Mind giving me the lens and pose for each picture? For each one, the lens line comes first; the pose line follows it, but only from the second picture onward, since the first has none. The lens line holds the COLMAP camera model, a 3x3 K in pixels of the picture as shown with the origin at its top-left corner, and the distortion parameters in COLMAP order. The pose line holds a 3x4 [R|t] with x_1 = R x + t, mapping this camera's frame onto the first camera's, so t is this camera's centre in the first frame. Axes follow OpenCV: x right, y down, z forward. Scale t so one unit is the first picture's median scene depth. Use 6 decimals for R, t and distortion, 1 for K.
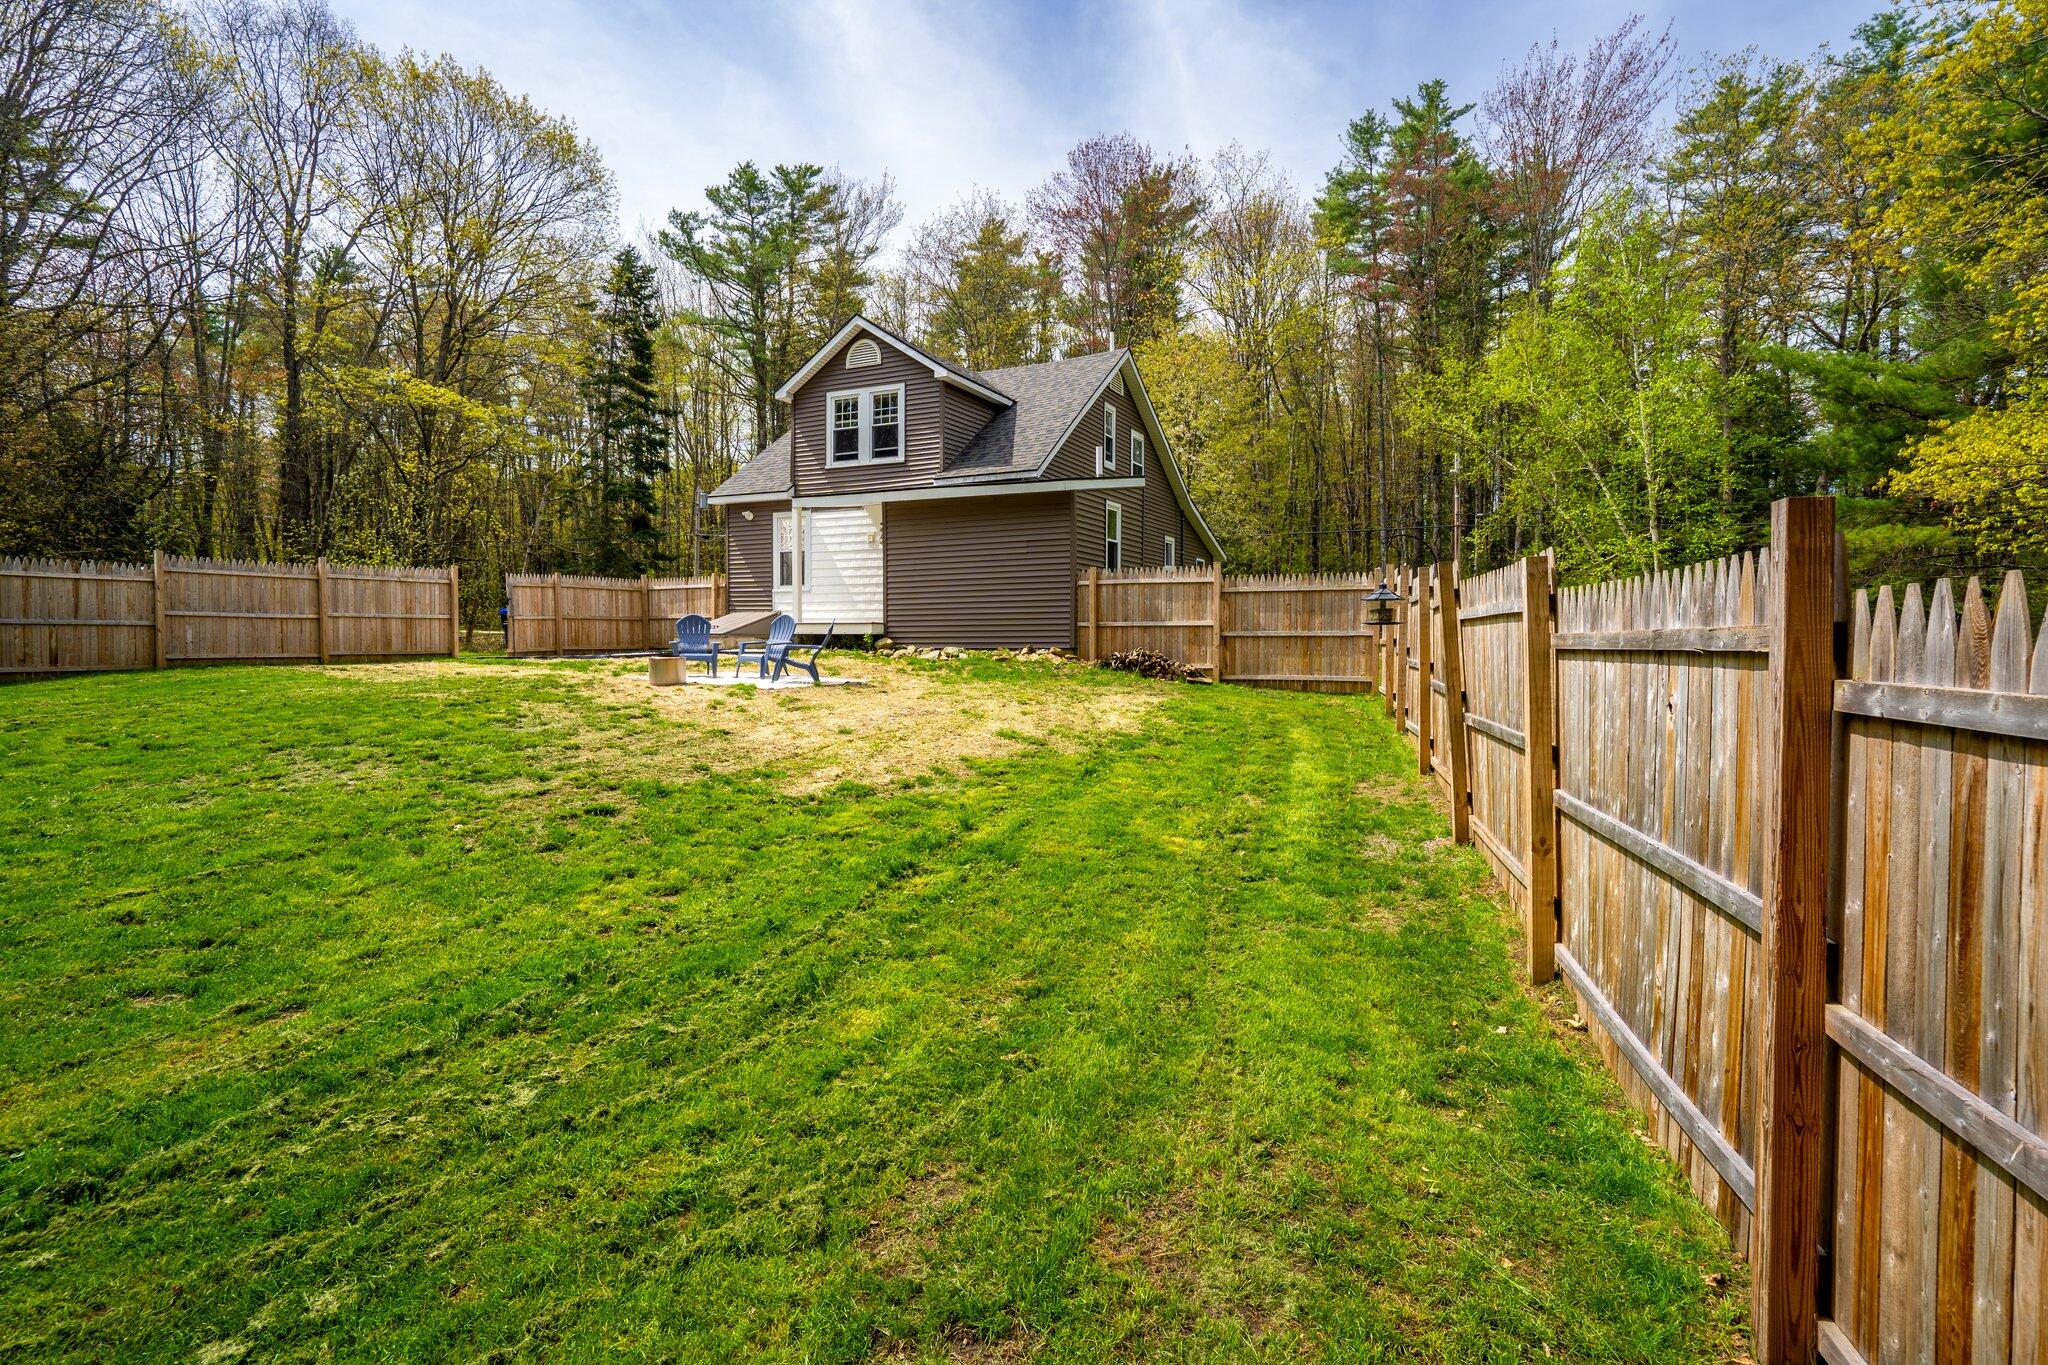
lens RADIAL K [[1005.9, 0, 1019.5], [0, 1005.9, 688.2], [0, 0, 1]] dist [-0.030681, 0.007111]
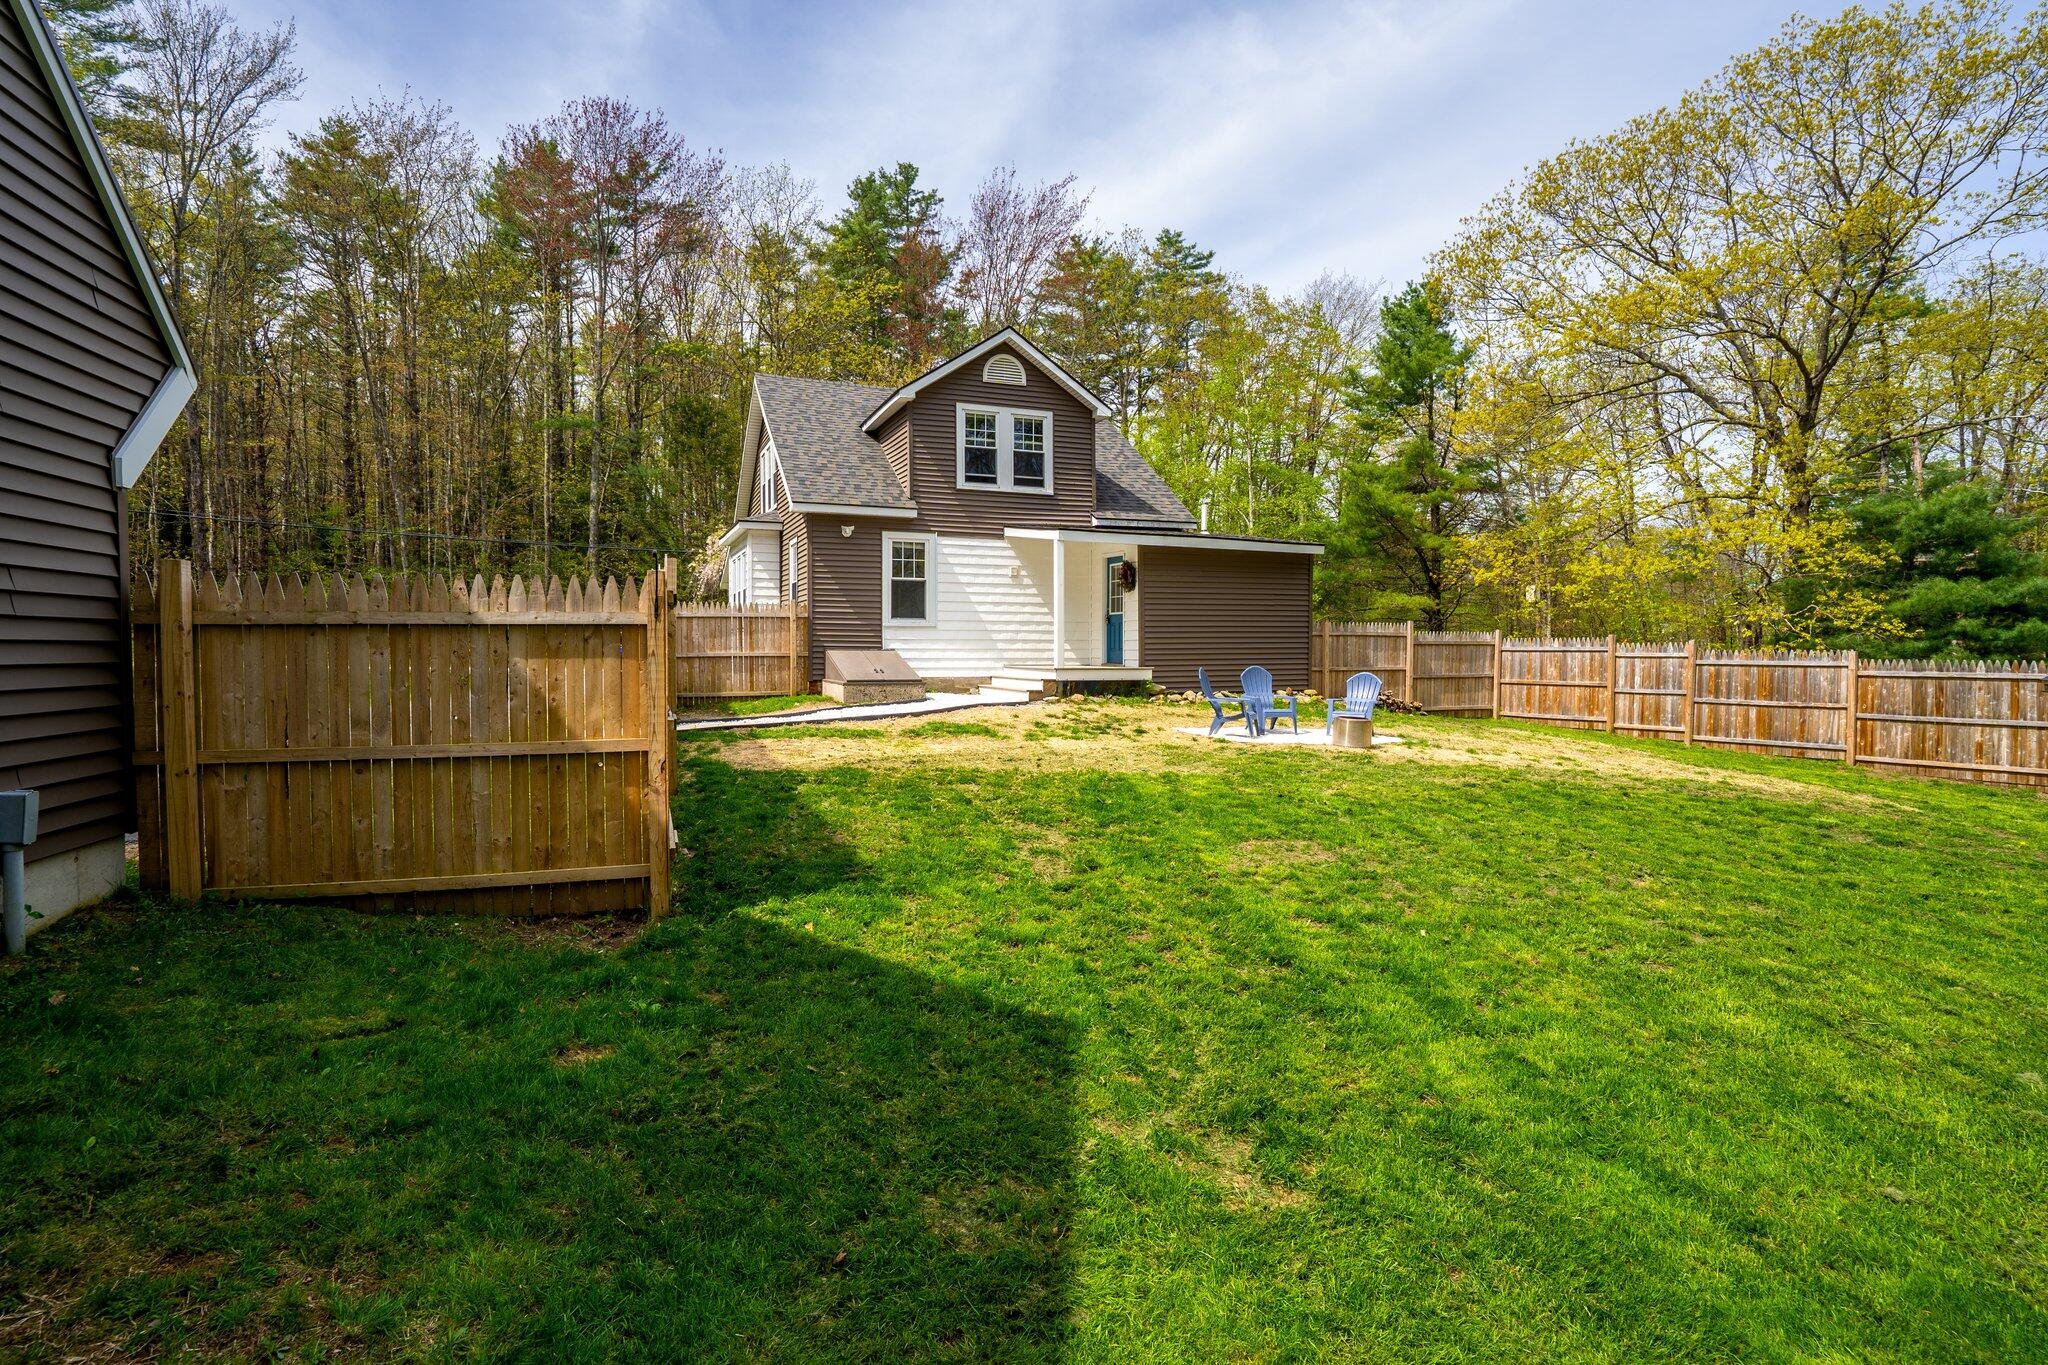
lens RADIAL K [[1005.9, 0, 1013.5], [0, 1005.9, 676.1], [0, 0, 1]] dist [-0.030681, 0.007111]
pose [[0.684530, -0.020709, 0.728691, -0.825141], [0.035165, 0.999371, -0.004632, -0.049784], [-0.728136, 0.028795, 0.684827, 0.374364]]
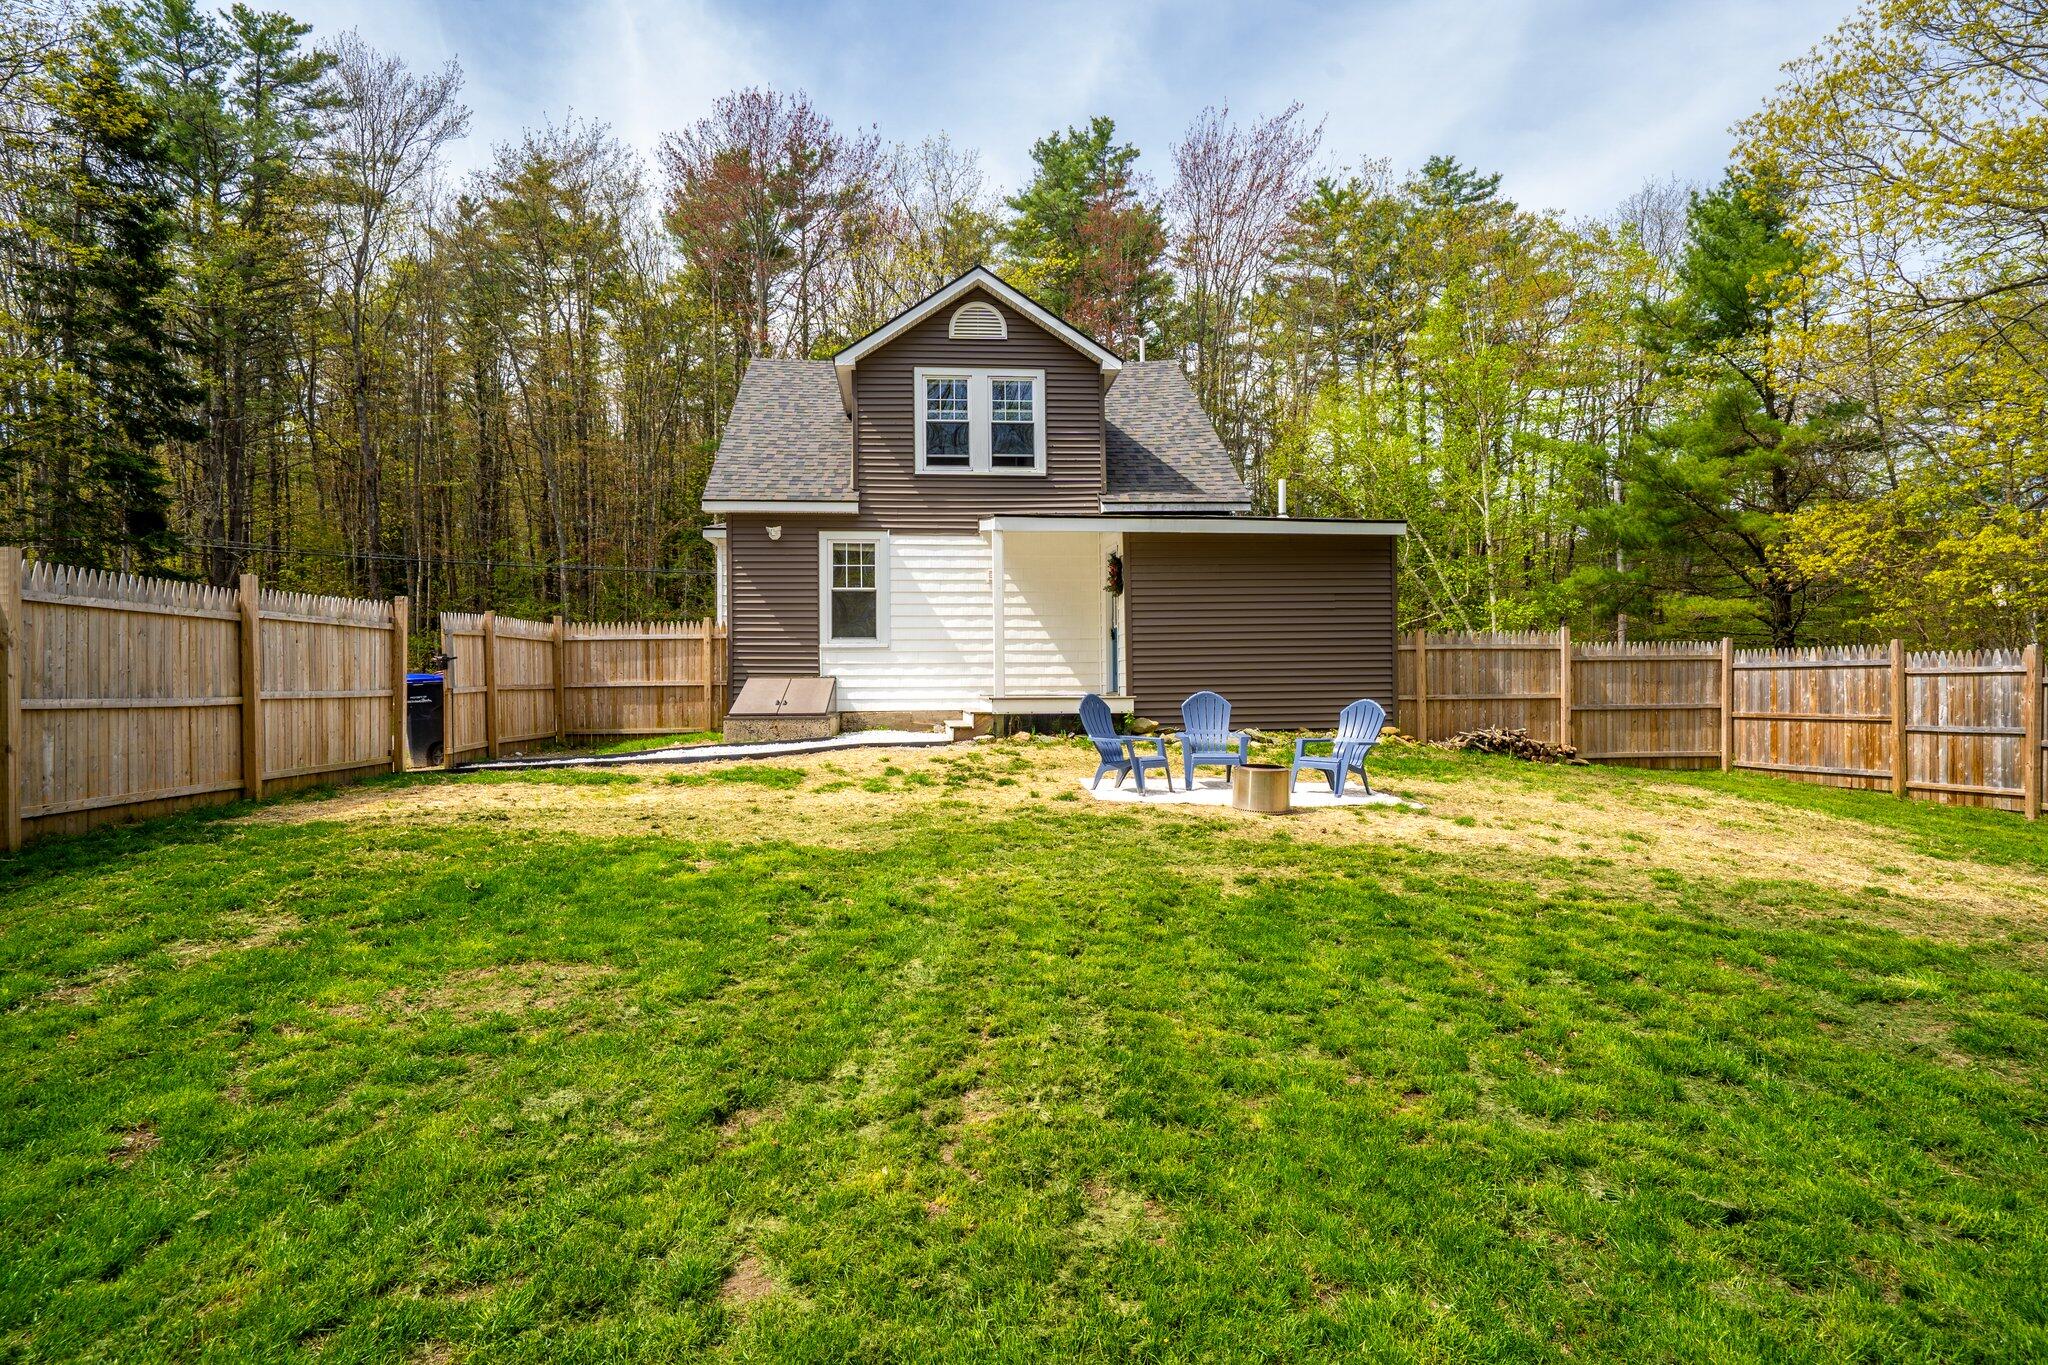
lens RADIAL K [[1130.6, 0, 1014.2], [0, 1130.6, 686.4], [0, 0, 1]] dist [-0.011047, 0.003997]
pose [[0.860684, -0.010139, 0.509038, -0.551152], [0.034977, 0.998617, -0.039249, -0.038012], [-0.507936, 0.051585, 0.859849, 0.299988]]
